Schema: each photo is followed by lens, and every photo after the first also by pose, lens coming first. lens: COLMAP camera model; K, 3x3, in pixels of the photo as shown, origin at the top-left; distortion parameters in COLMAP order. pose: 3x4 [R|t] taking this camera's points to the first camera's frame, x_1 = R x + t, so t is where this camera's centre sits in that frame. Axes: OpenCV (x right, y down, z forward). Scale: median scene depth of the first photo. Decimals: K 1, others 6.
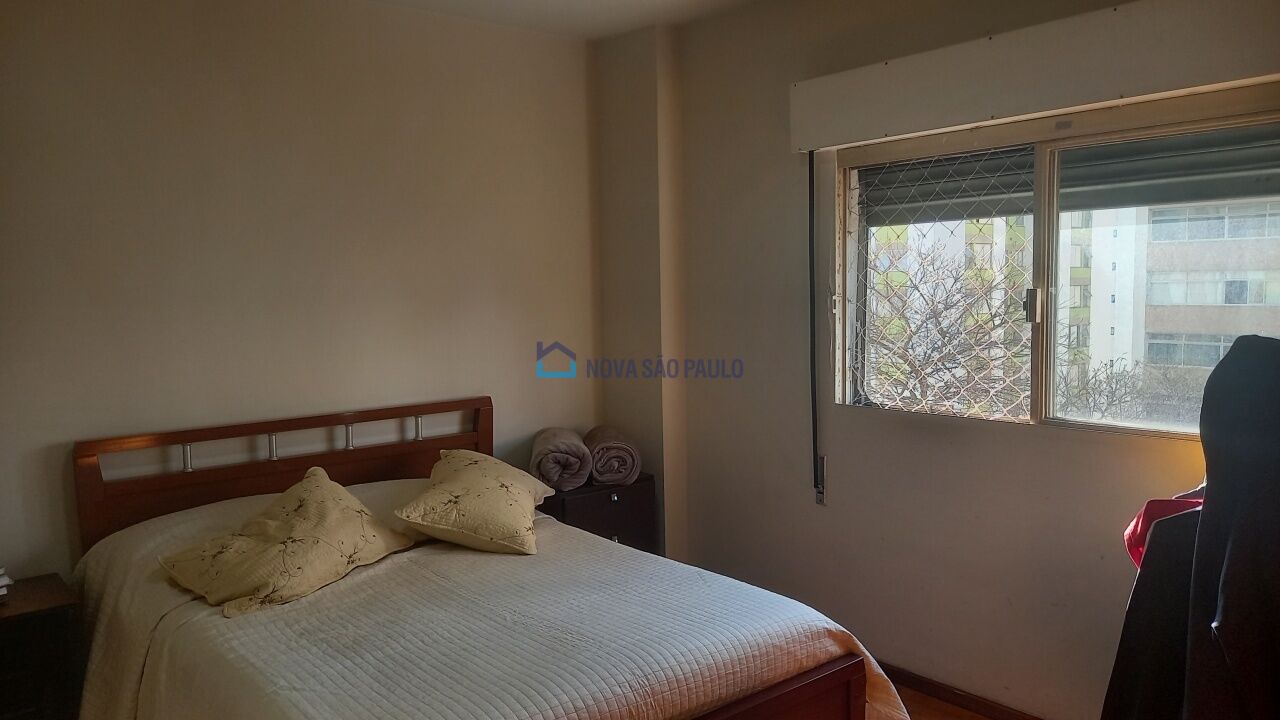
lens RADIAL K [[927.5, 0, 640.0], [0, 927.5, 360.0], [0, 0, 1]] dist [-0.001403, -0.002028]
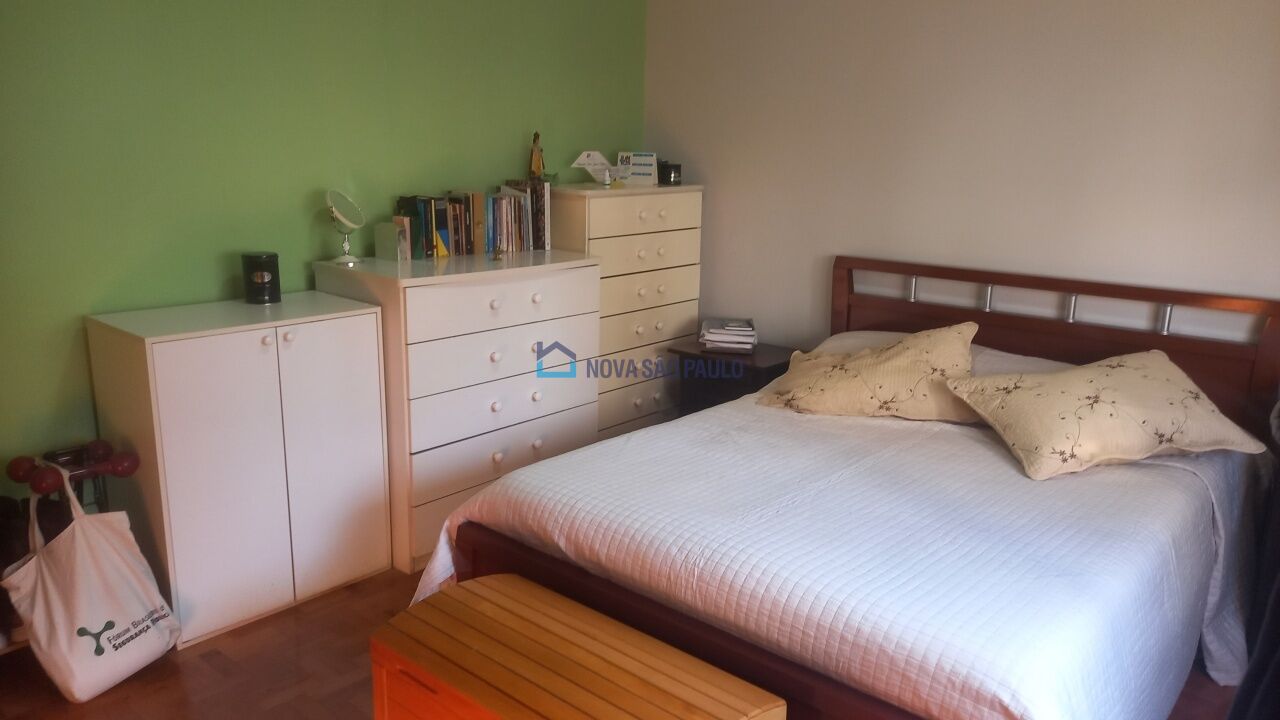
lens RADIAL K [[927.5, 0, 640.0], [0, 927.5, 360.0], [0, 0, 1]] dist [-0.001403, -0.002028]
pose [[0.154150, 0.254343, -0.954750, 0.597057], [-0.100040, 0.965352, 0.241015, -0.051792], [0.982970, 0.058361, 0.174253, 0.539556]]
